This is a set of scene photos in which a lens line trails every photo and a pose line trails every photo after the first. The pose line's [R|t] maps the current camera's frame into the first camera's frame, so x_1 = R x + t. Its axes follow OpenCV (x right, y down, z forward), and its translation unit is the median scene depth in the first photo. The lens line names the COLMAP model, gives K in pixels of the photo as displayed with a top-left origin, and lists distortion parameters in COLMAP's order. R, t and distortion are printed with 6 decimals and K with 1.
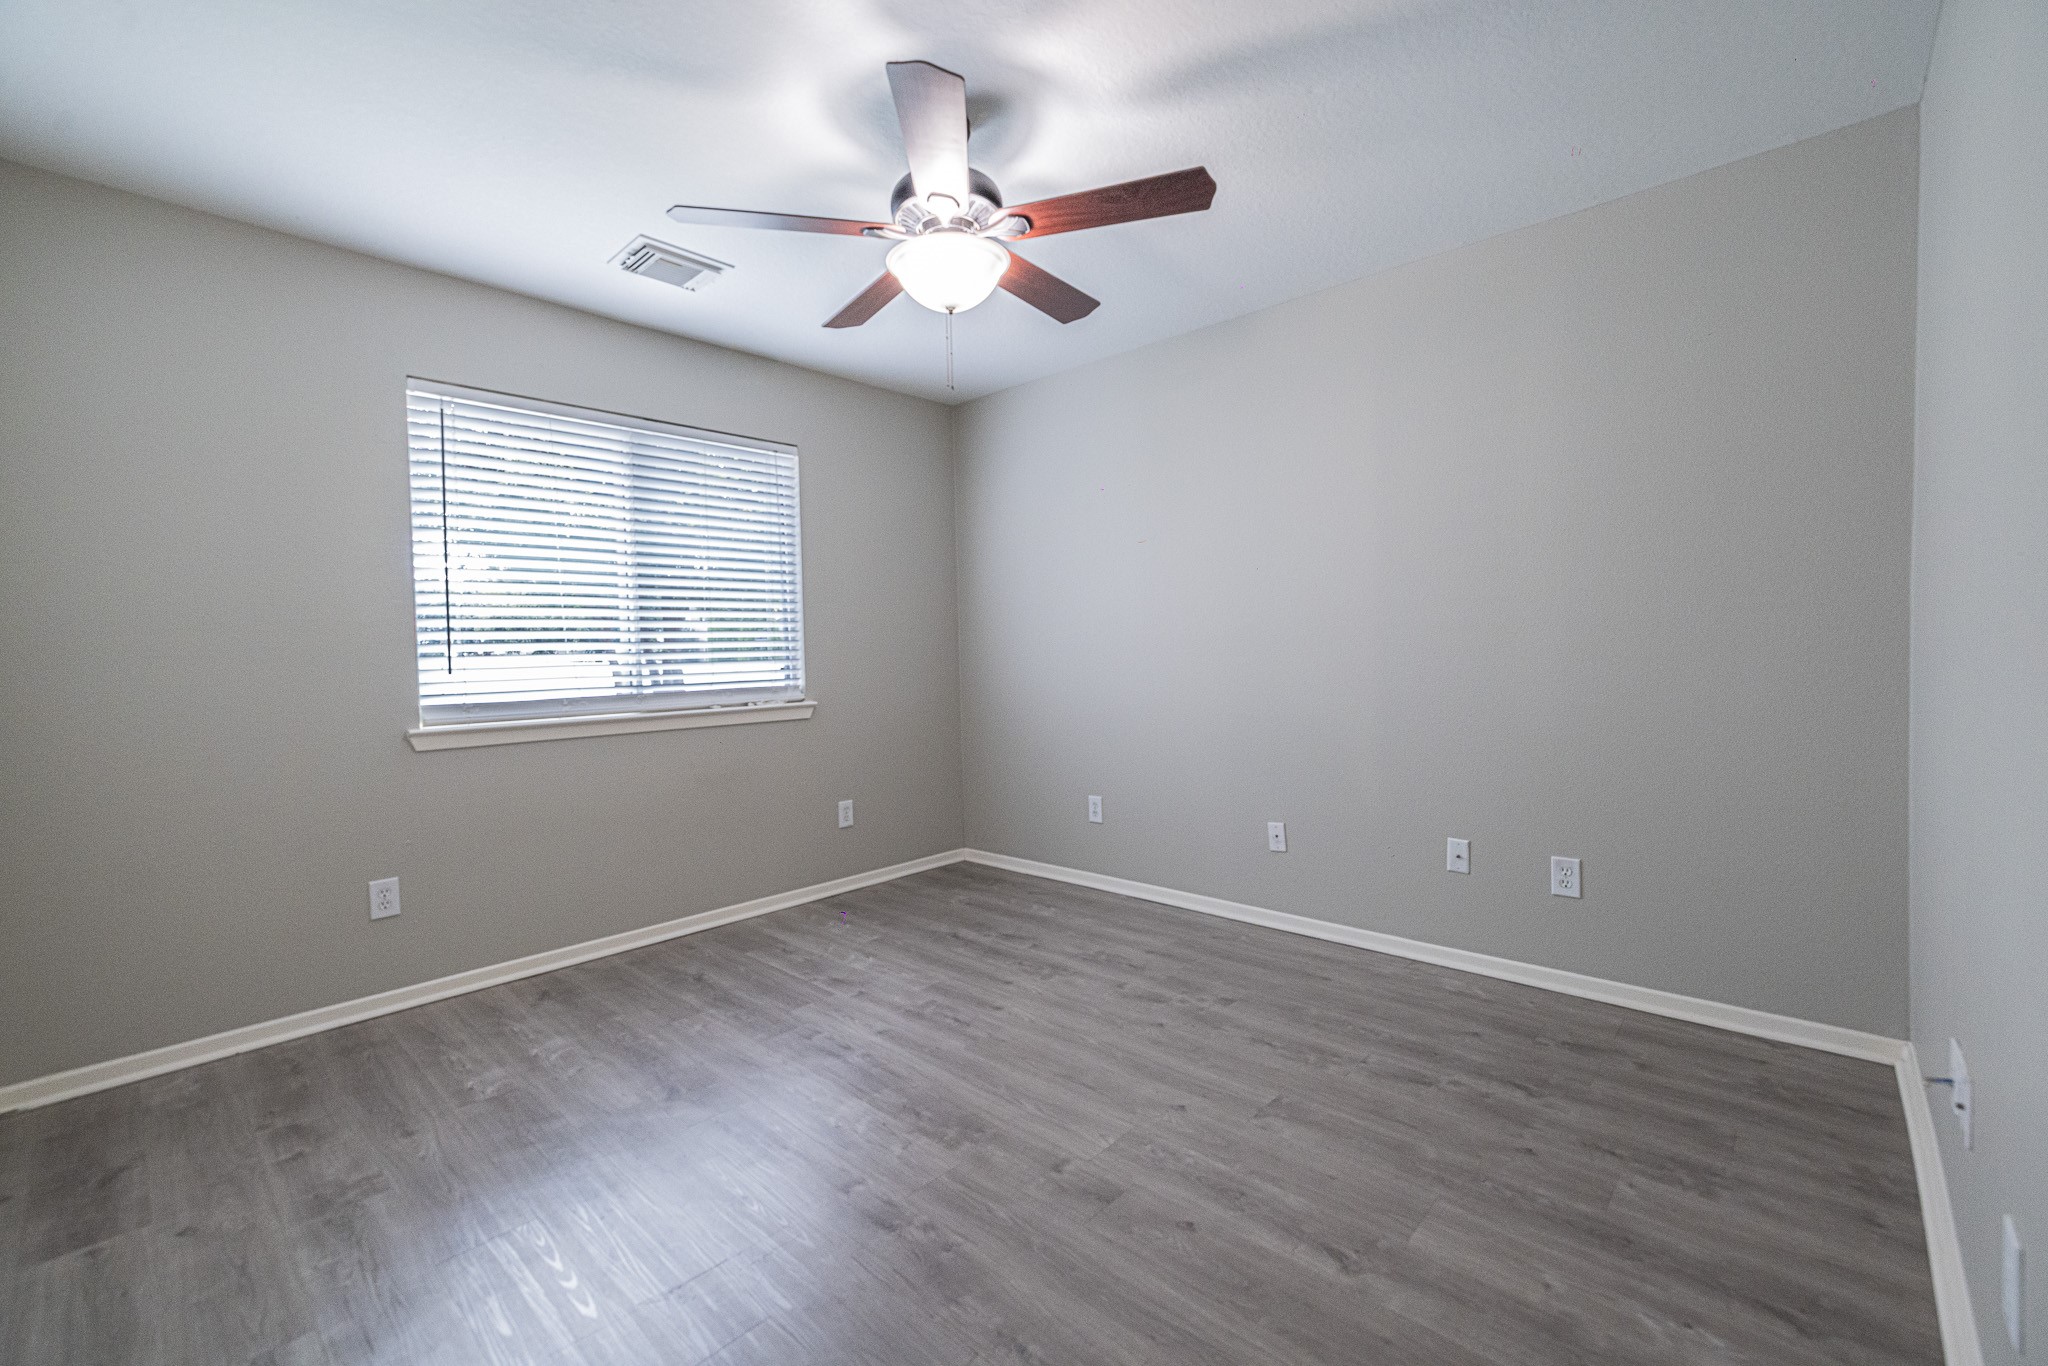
lens RADIAL K [[854.4, 0, 1024.0], [0, 854.4, 683.0], [0, 0, 1]] dist [0.001574, 0.000119]
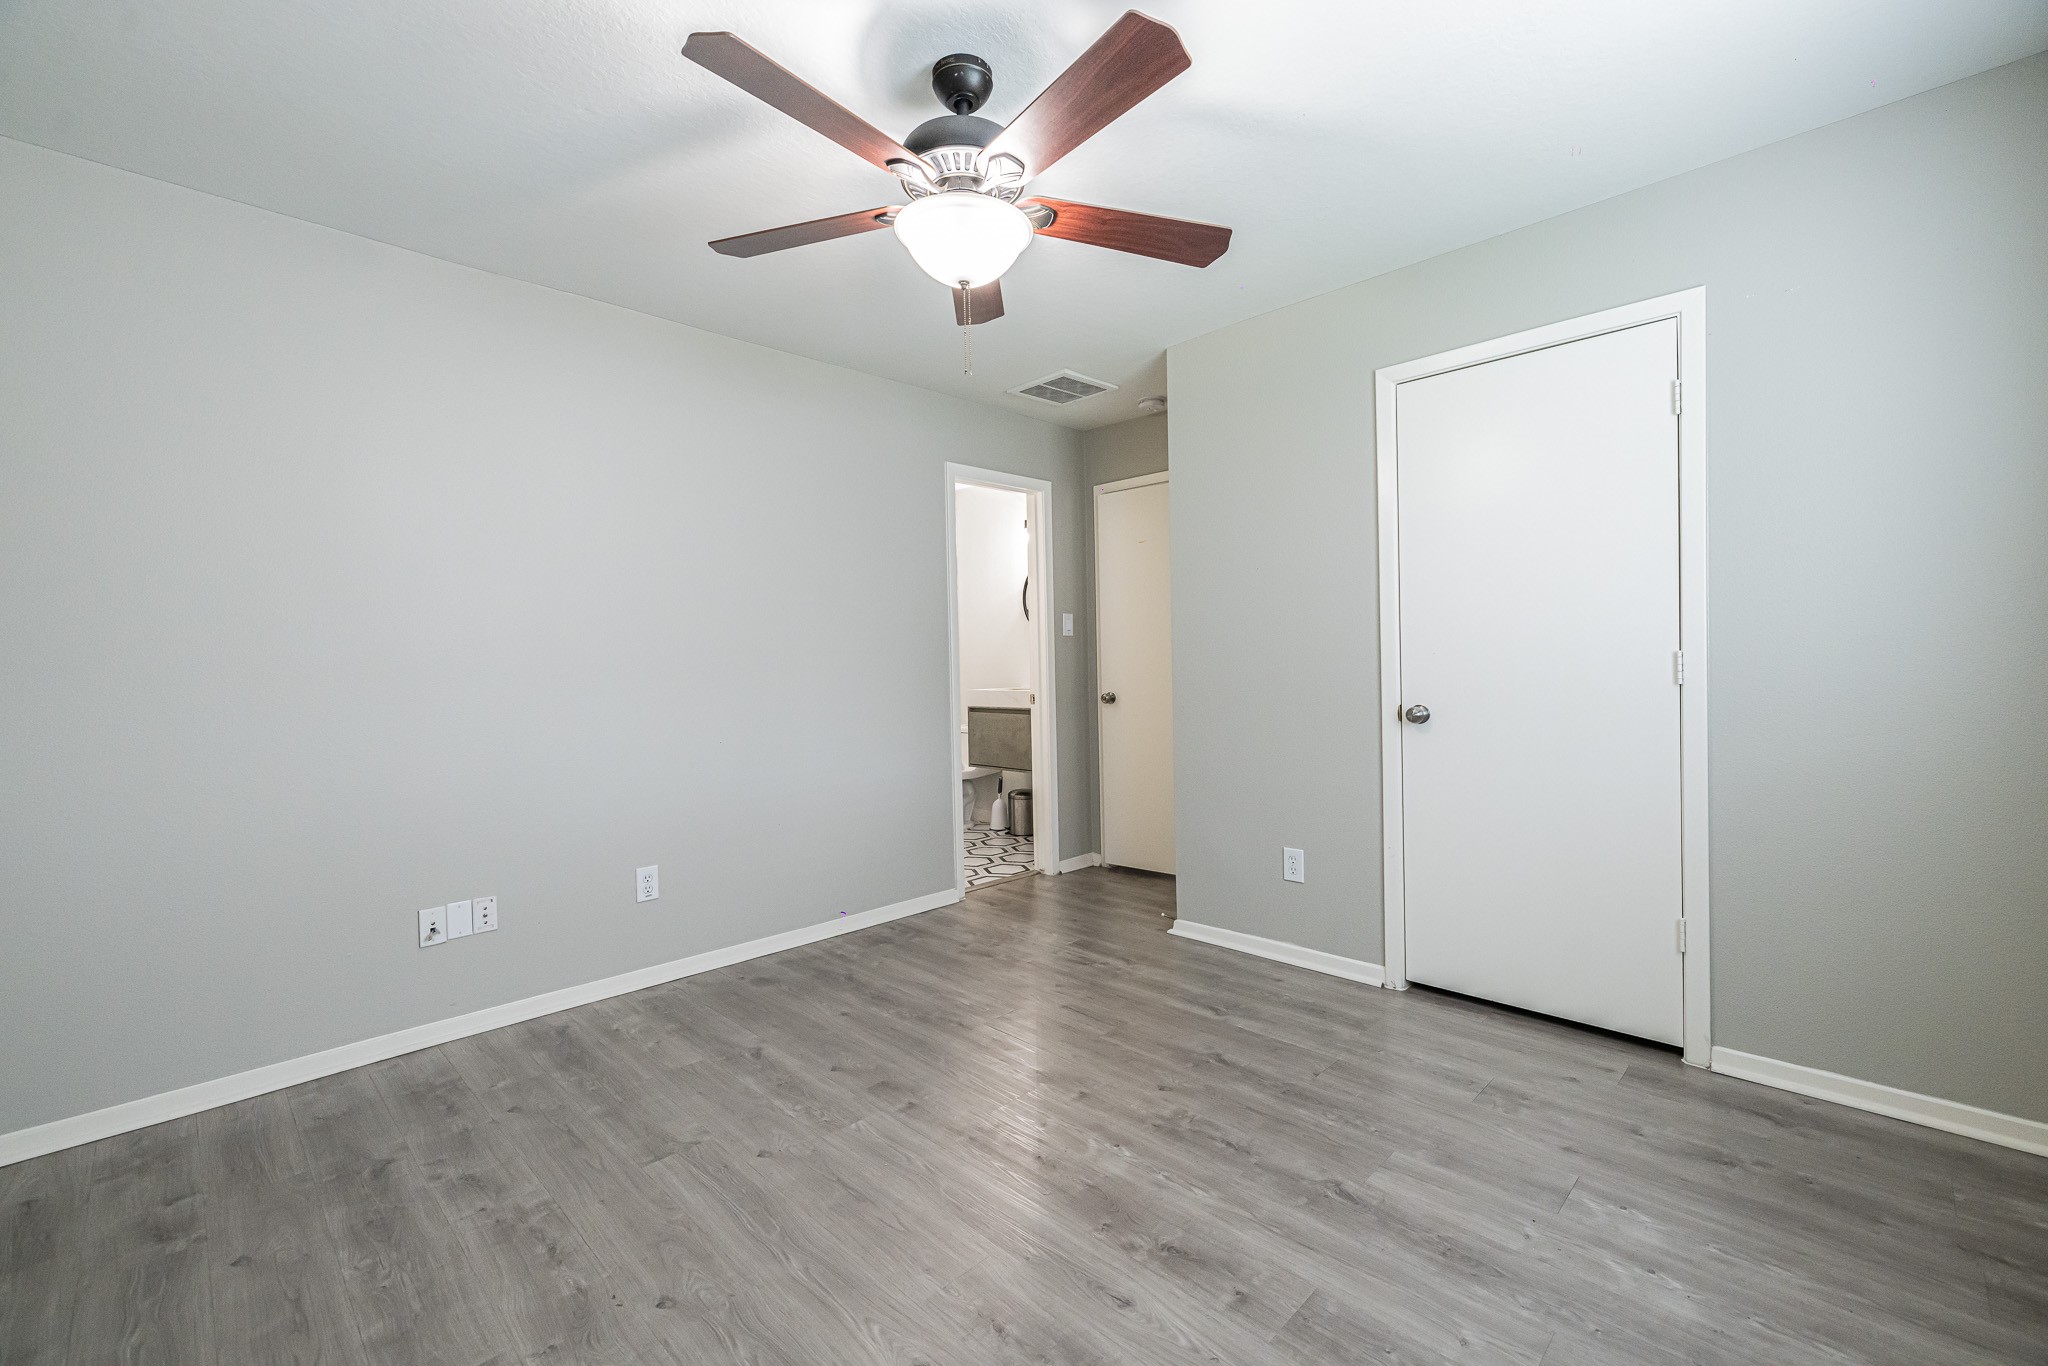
lens RADIAL K [[854.4, 0, 1024.0], [0, 854.4, 683.0], [0, 0, 1]] dist [0.001574, 0.000119]
pose [[-0.998620, 0.040161, 0.033833, -0.161802], [0.042171, 0.997249, 0.060966, -0.075572], [-0.031291, 0.062309, -0.997566, 1.903712]]
